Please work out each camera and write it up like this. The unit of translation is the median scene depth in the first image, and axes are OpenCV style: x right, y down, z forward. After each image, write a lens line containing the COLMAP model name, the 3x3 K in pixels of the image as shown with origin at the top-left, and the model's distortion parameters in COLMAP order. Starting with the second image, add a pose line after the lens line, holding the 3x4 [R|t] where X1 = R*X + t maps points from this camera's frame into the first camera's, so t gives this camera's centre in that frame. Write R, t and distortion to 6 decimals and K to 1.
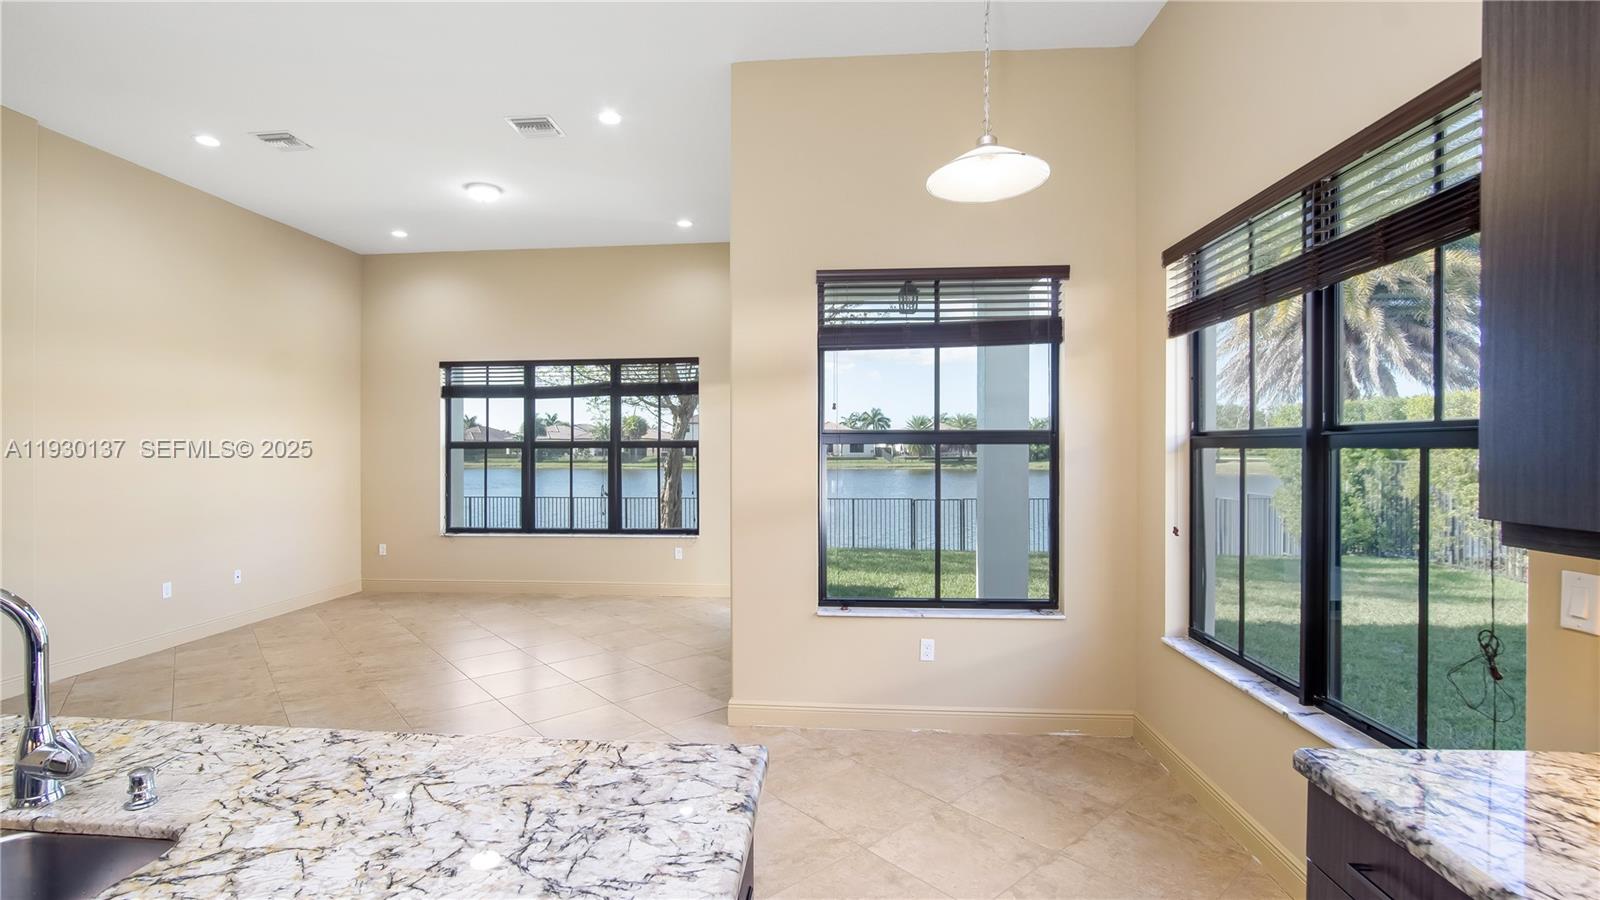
lens RADIAL K [[726.4, 0, 799.0], [0, 726.4, 443.0], [0, 0, 1]] dist [-0.035728, 0.000336]
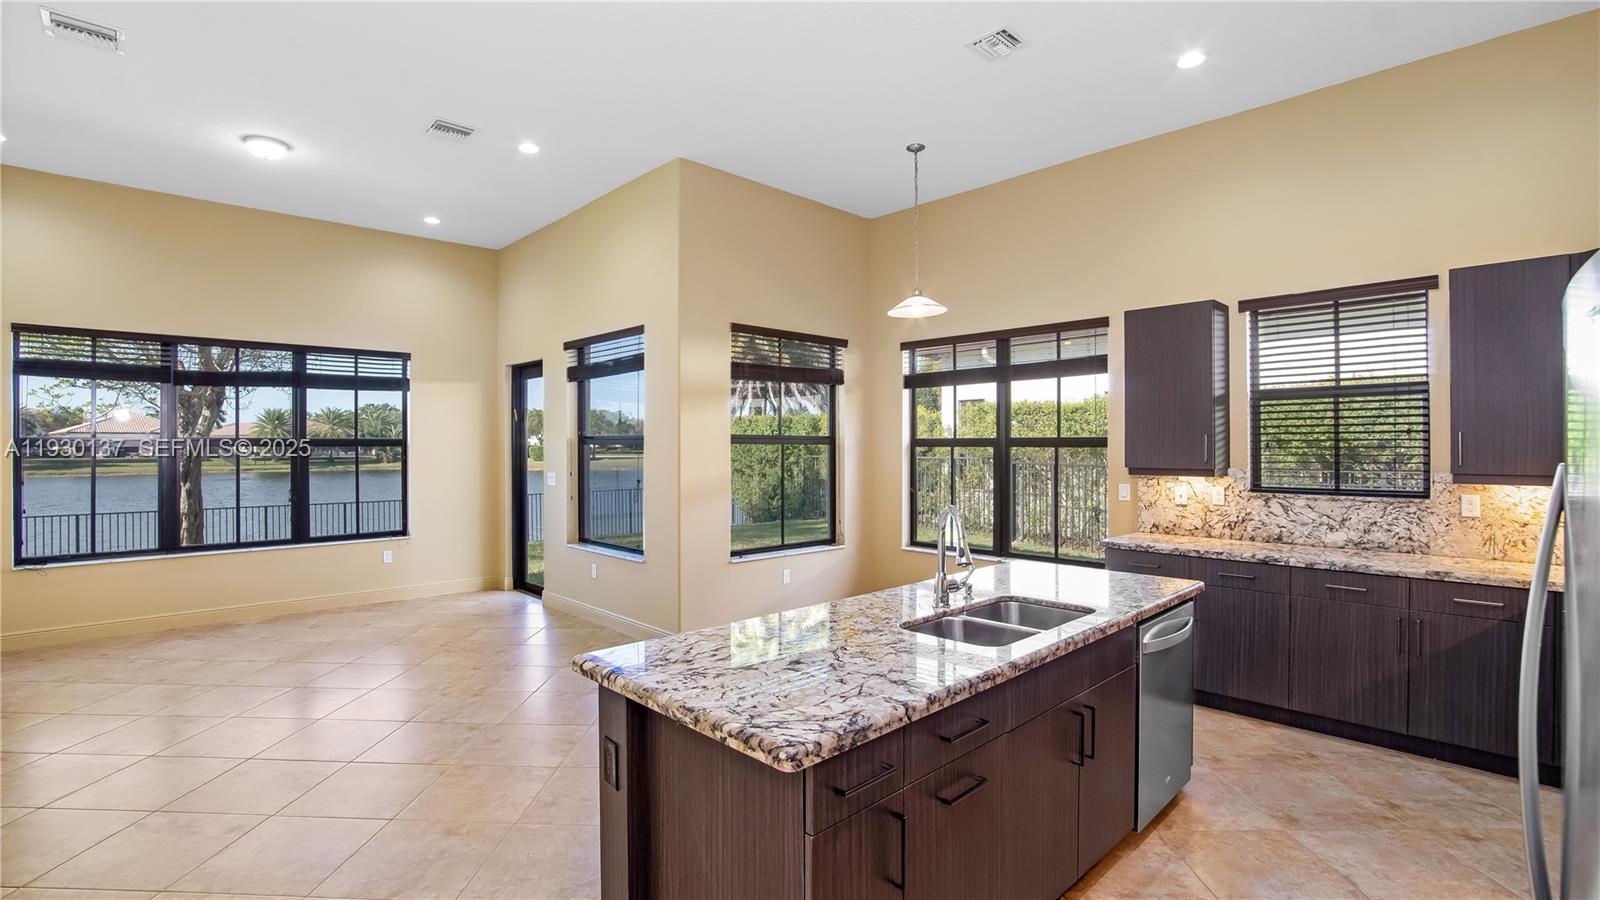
lens RADIAL K [[730.6, 0, 788.0], [0, 730.6, 447.0], [0, 0, 1]] dist [-0.029085, 0.001255]
pose [[0.670916, 0.001950, 0.741531, -0.891431], [-0.006869, 0.999970, 0.003585, 0.000740], [-0.741502, -0.007499, 0.670909, -0.051737]]
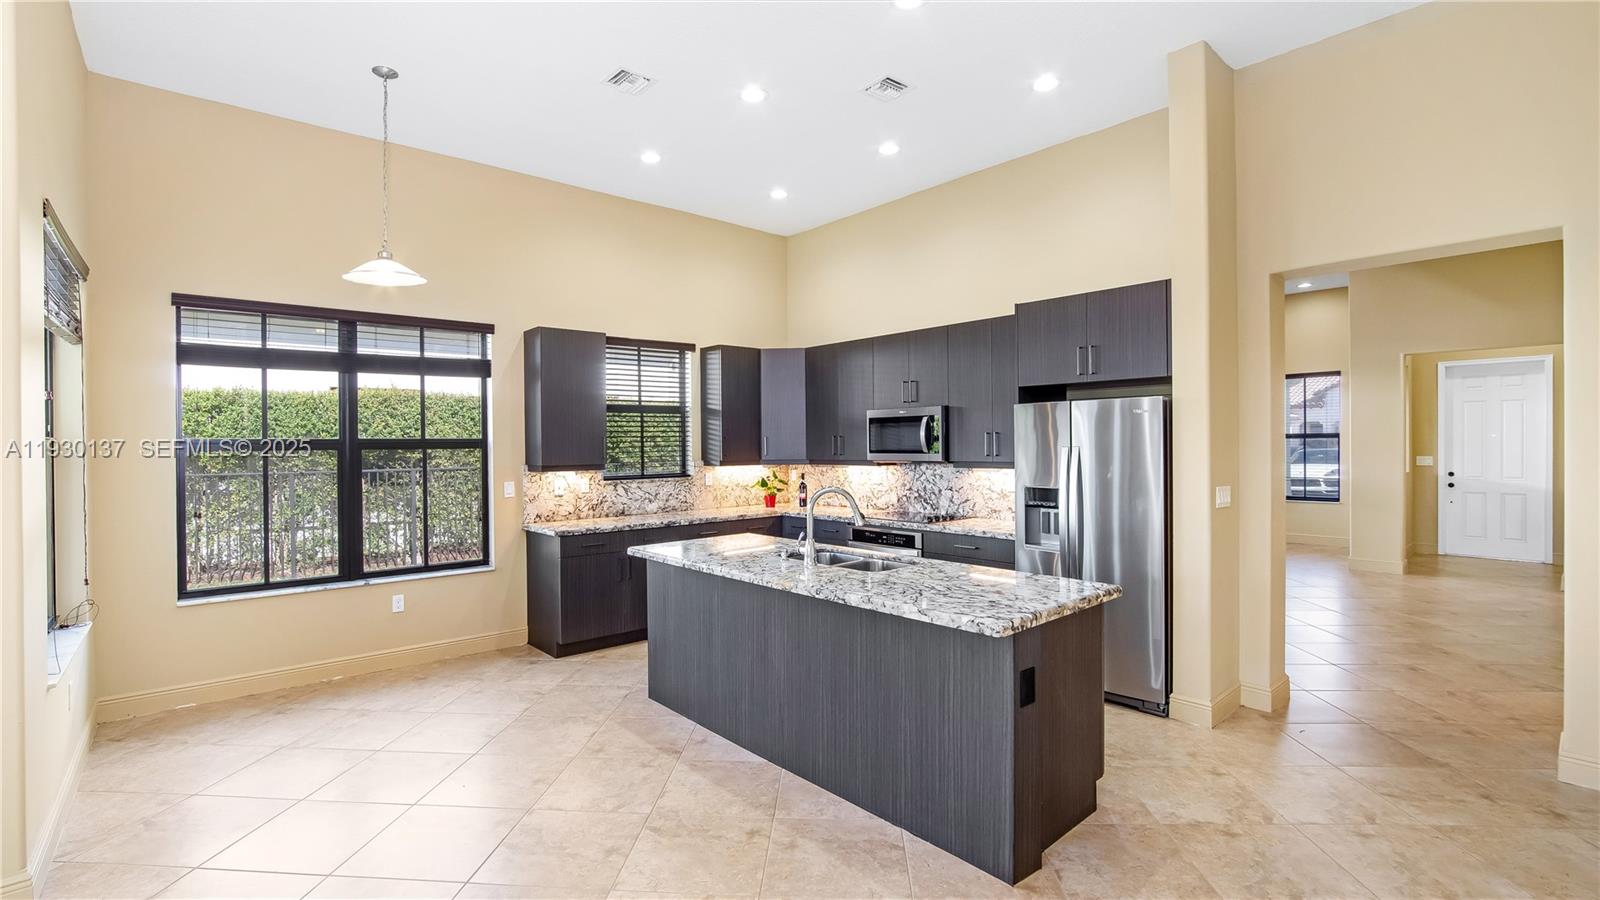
lens RADIAL K [[707.5, 0, 797.4], [0, 707.5, 448.5], [0, 0, 1]] dist [-0.025595, 0.001077]
pose [[-0.719346, 0.006436, 0.694622, -0.881075], [0.007962, 0.999968, -0.001021, 0.007572], [-0.694607, 0.004796, -0.719374, 0.891533]]
